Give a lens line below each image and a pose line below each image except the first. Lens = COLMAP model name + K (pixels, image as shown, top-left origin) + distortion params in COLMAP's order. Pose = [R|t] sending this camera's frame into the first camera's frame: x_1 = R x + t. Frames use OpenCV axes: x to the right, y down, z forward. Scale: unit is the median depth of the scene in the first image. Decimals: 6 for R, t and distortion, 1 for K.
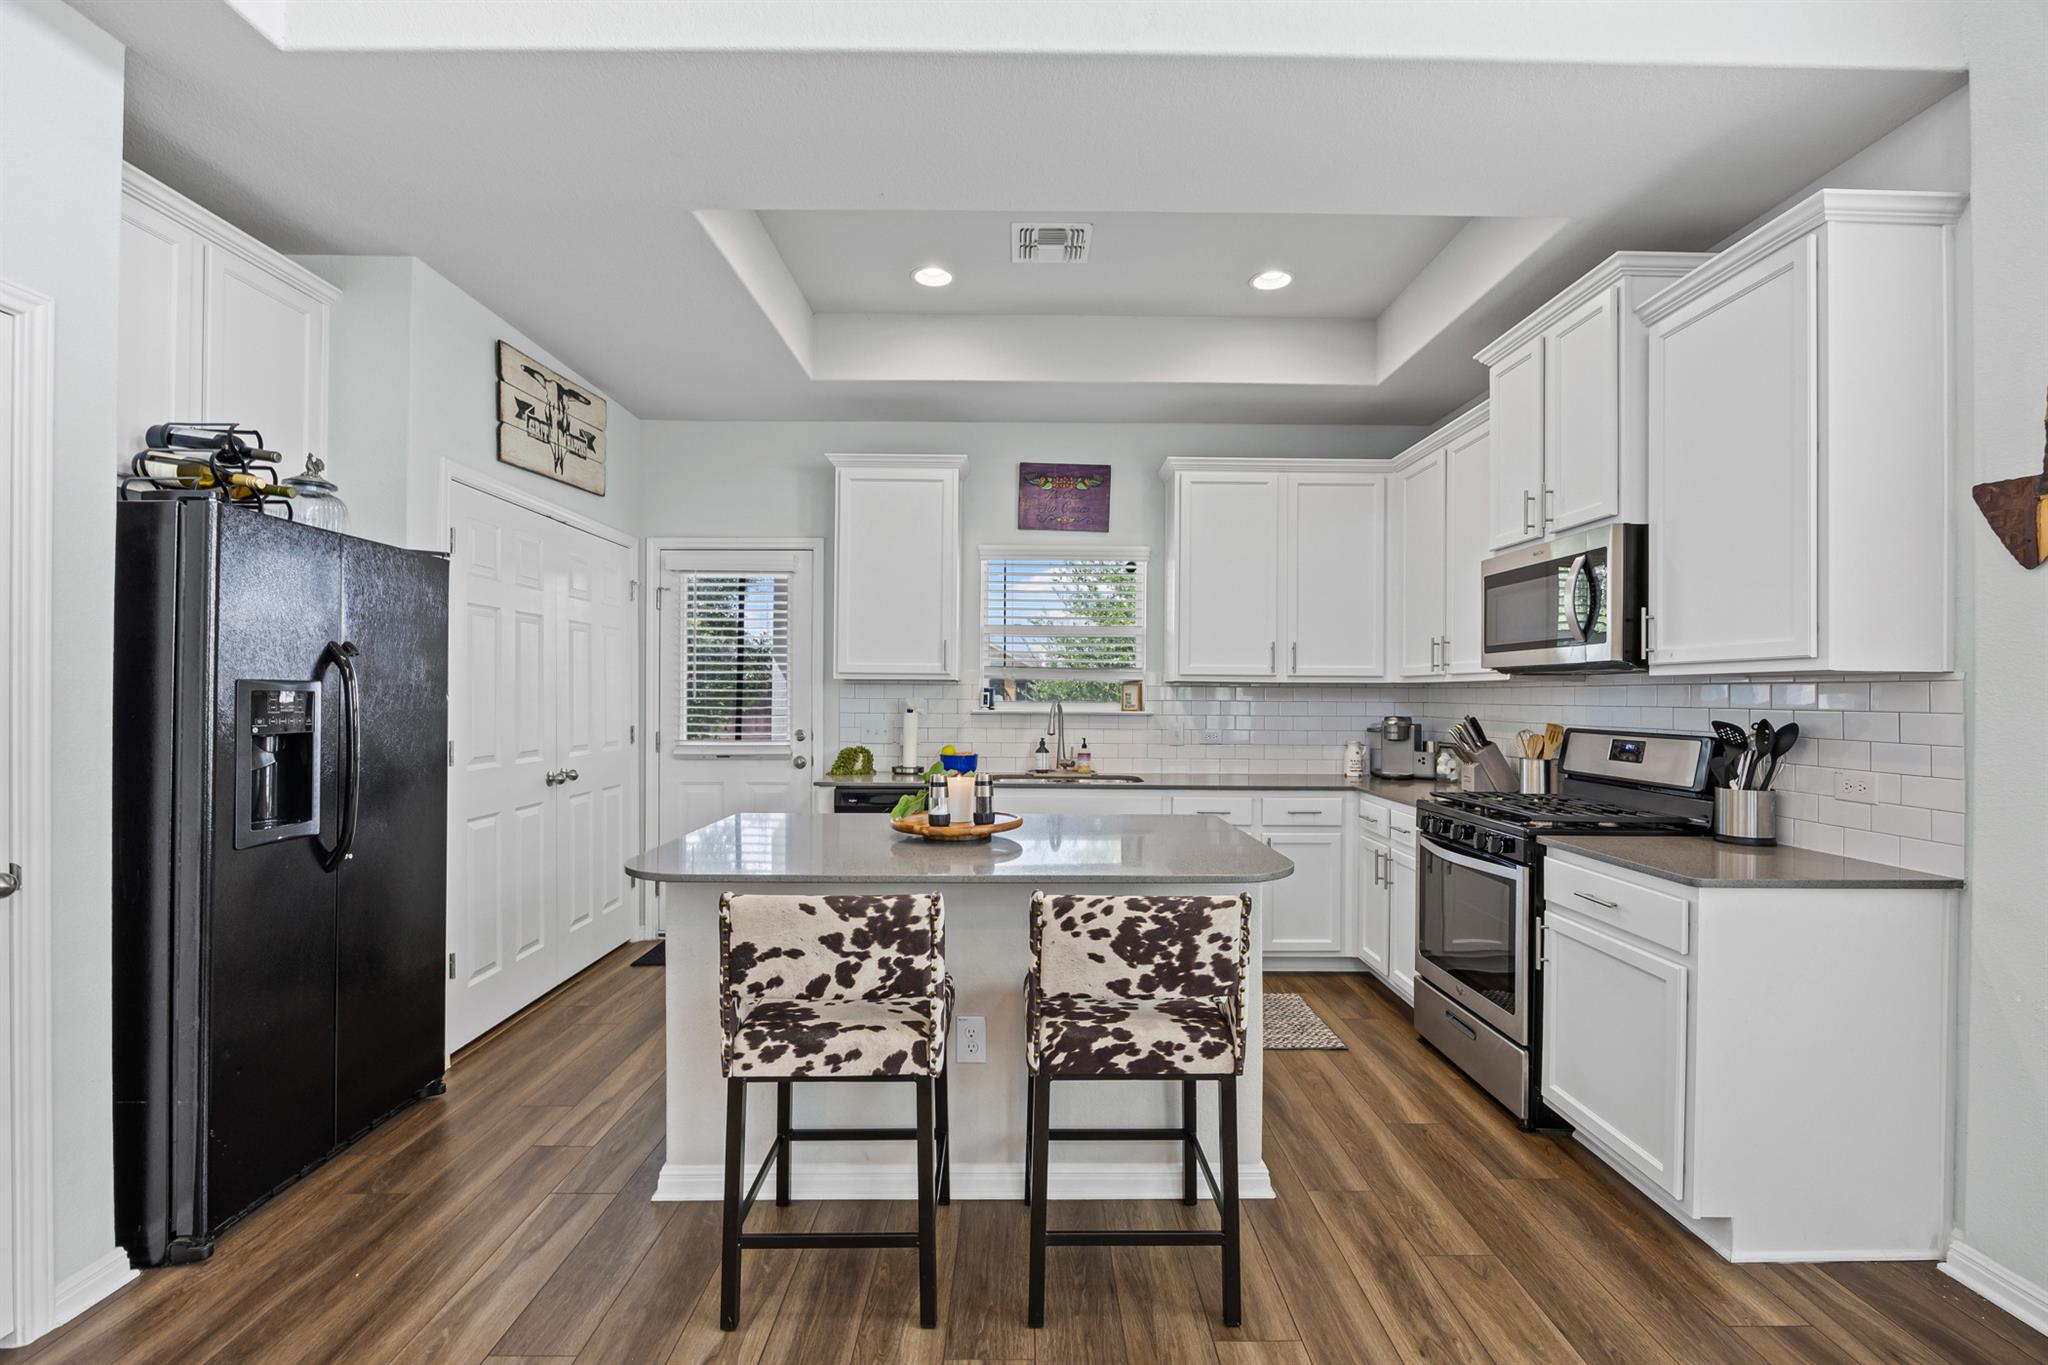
lens RADIAL K [[909.4, 0, 1024.0], [0, 909.4, 689.5], [0, 0, 1]] dist [-0.010503, 0.000028]
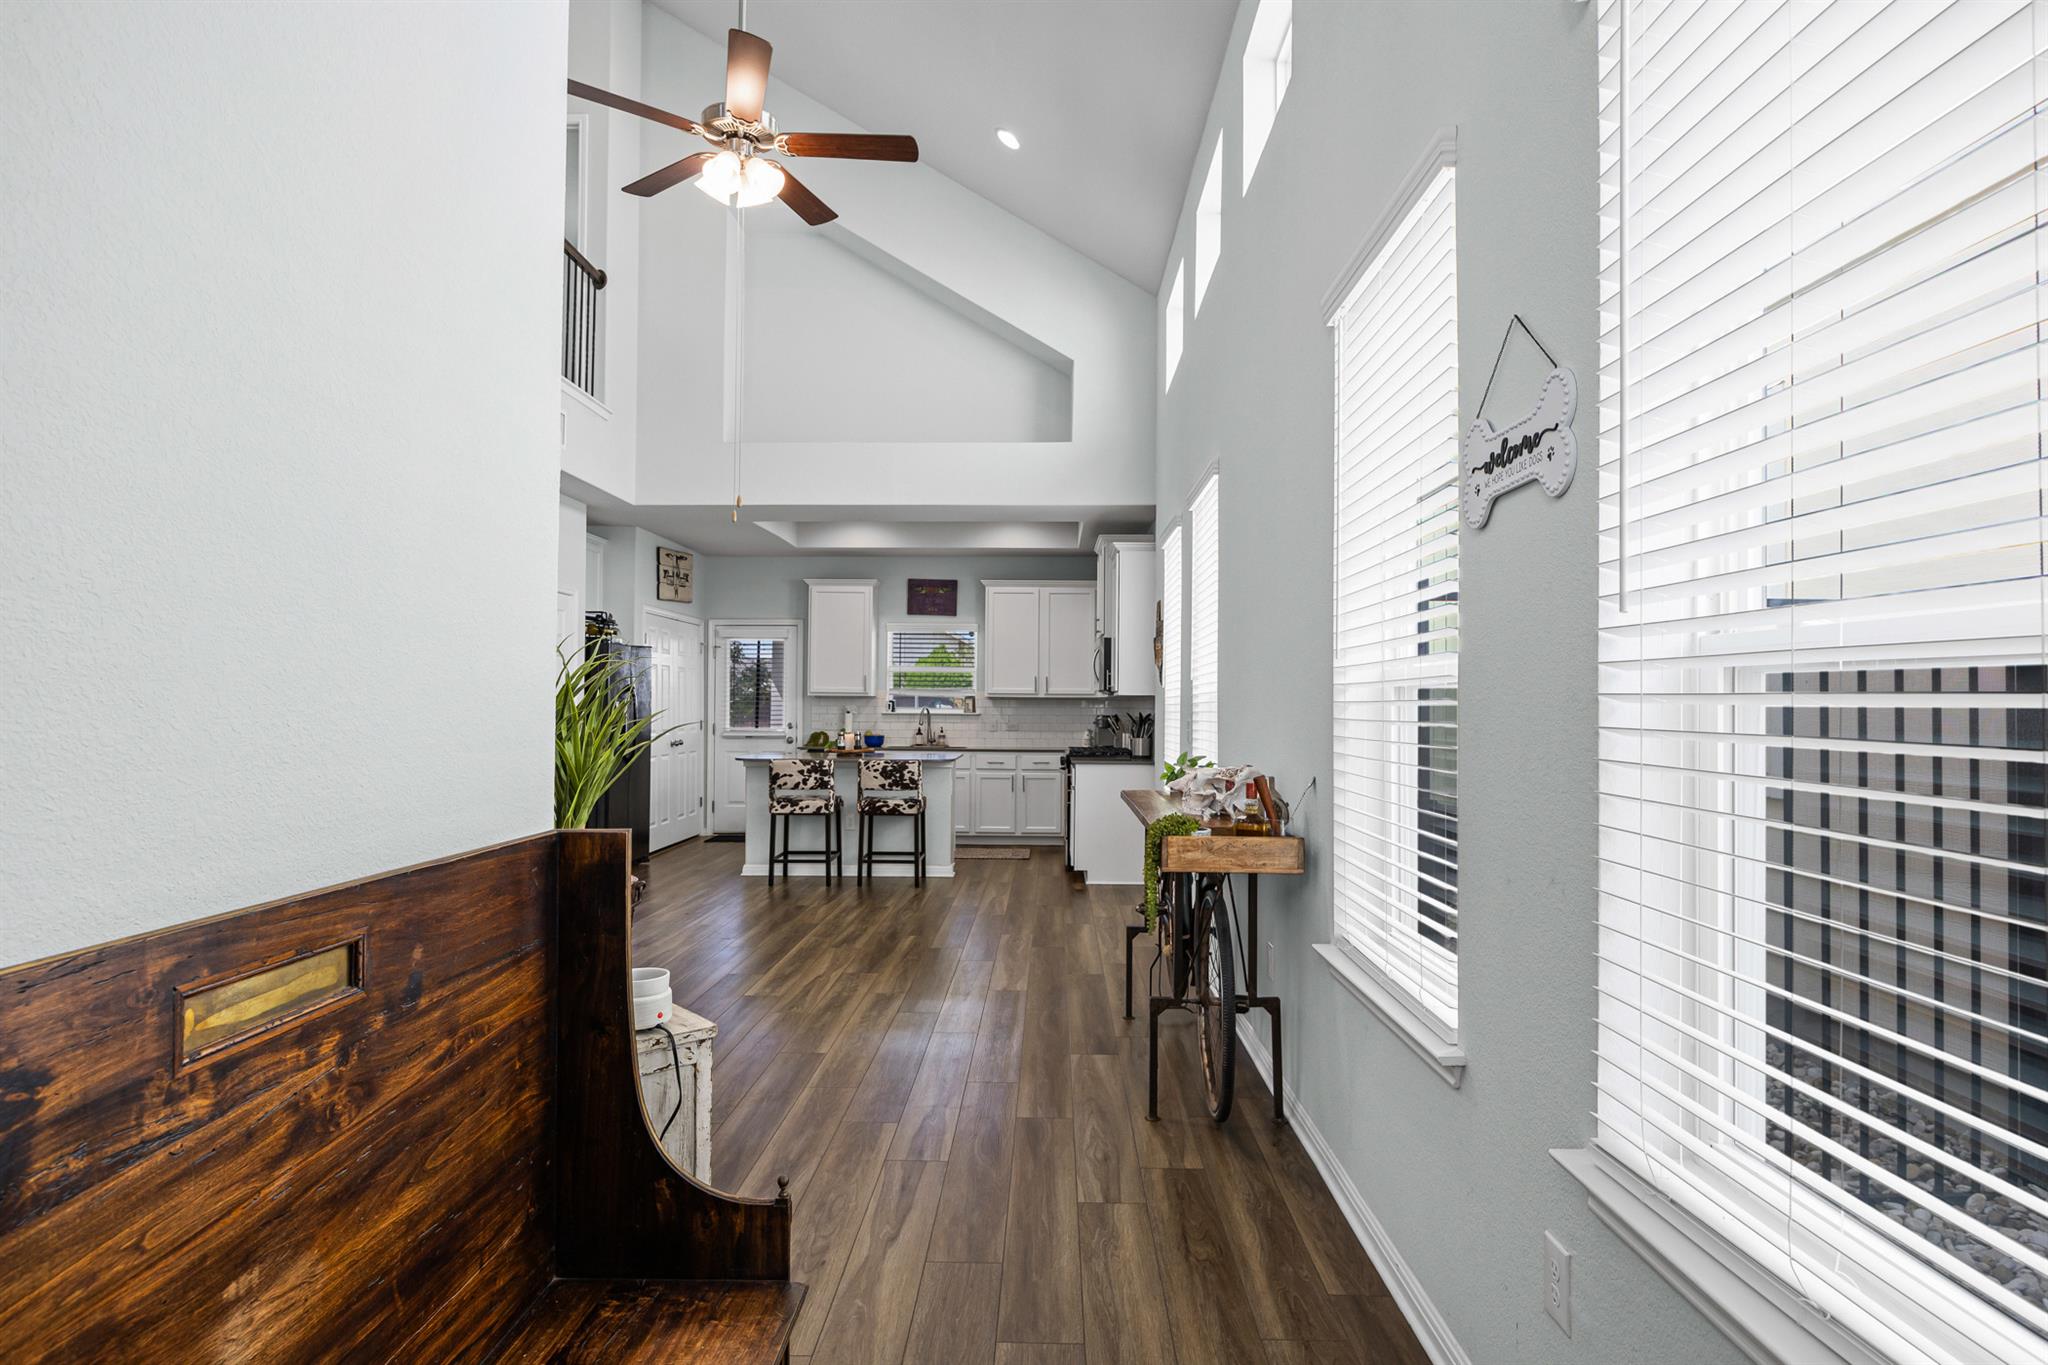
lens RADIAL K [[1081.4, 0, 1026.5], [0, 1081.4, 691.1], [0, 0, 1]] dist [-0.005203, -0.000563]
pose [[0.999751, 0.000539, -0.022291, 0.482276], [-0.000733, 0.999962, -0.008695, -0.001960], [0.022286, 0.008709, 0.999714, -2.024618]]
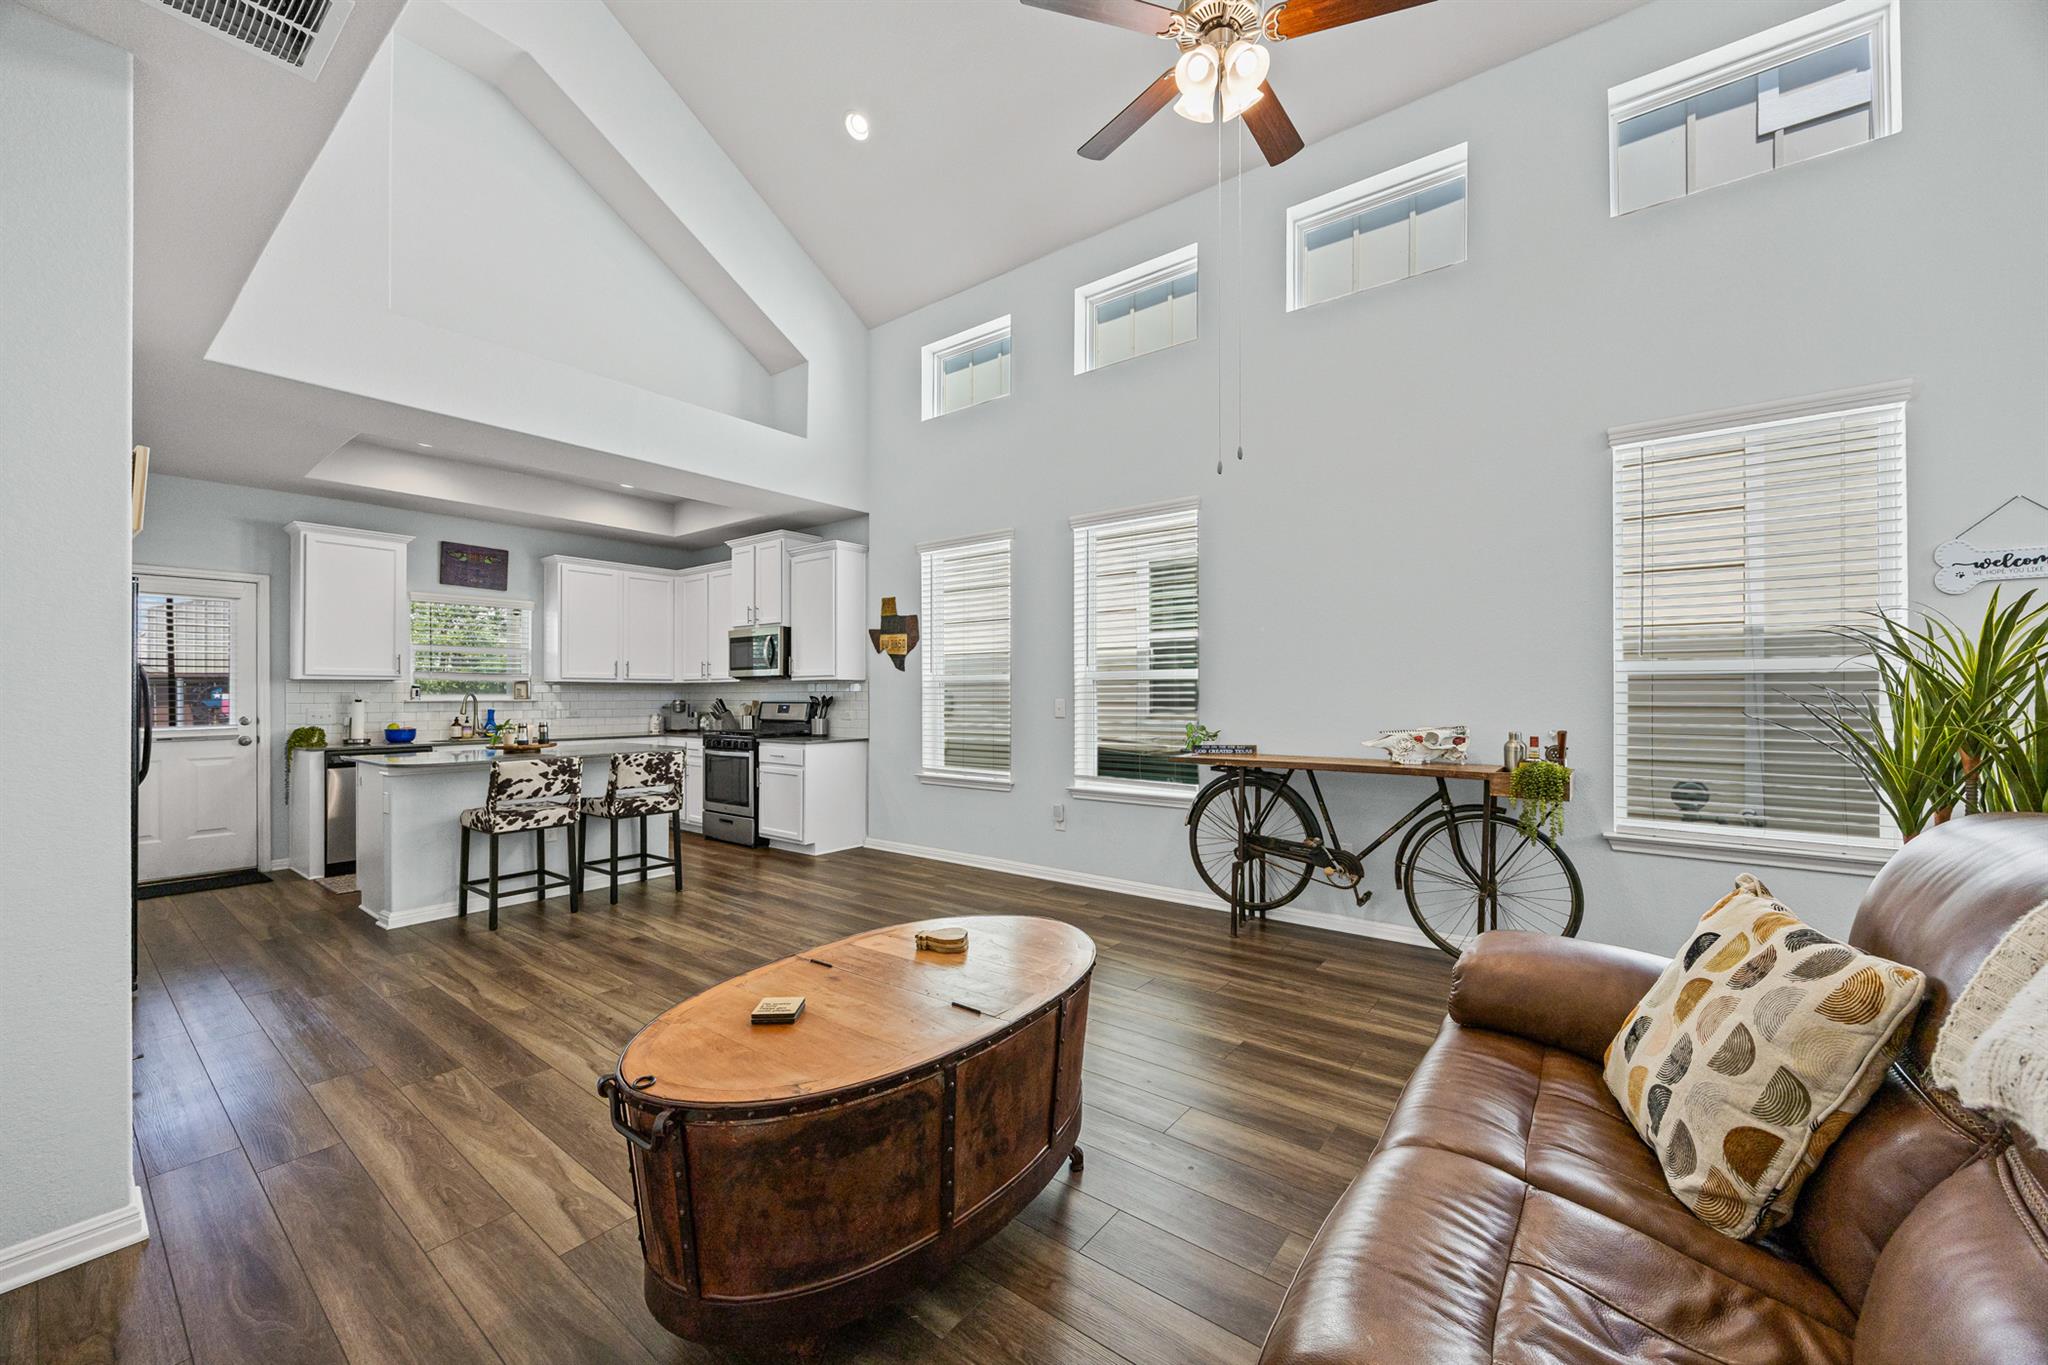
lens RADIAL K [[790.5, 0, 1020.5], [0, 790.5, 691.9], [0, 0, 1]] dist [0.005083, 0.000738]
pose [[0.623708, -0.006181, 0.781633, -0.757500], [0.003312, 0.999981, 0.005265, 0.008959], [-0.781651, -0.000695, 0.623716, -1.050744]]
